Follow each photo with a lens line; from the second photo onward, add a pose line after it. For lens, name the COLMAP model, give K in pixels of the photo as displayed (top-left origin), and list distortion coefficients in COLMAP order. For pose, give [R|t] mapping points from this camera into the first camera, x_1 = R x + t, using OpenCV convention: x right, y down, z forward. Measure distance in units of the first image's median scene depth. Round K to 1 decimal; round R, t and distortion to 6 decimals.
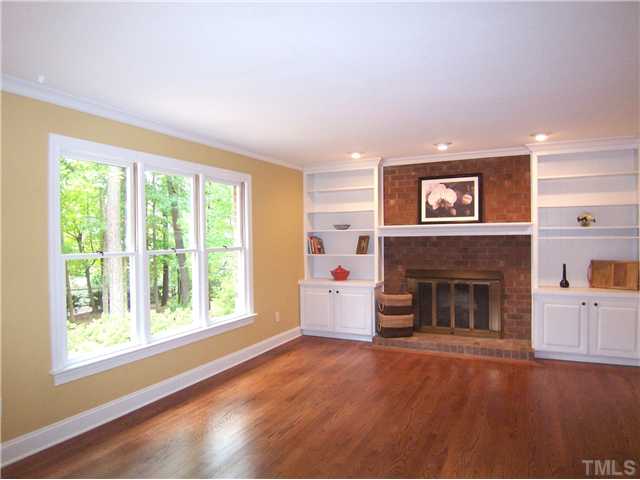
lens RADIAL K [[437.3, 0, 320.0], [0, 437.3, 240.0], [0, 0, 1]] dist [-0.019668, -0.002714]
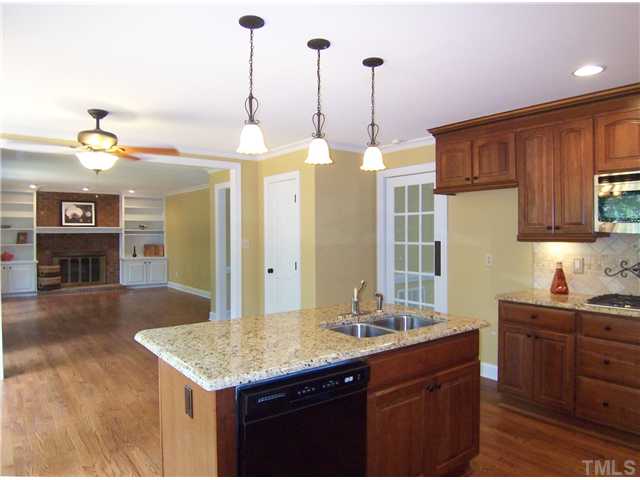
lens RADIAL K [[437.3, 0, 320.0], [0, 437.3, 240.0], [0, 0, 1]] dist [-0.019668, -0.002714]
pose [[0.425797, -0.001656, 0.904817, -0.943262], [0.003099, 0.999995, 0.000371, 0.022397], [-0.904813, 0.002646, 0.425800, -0.725234]]
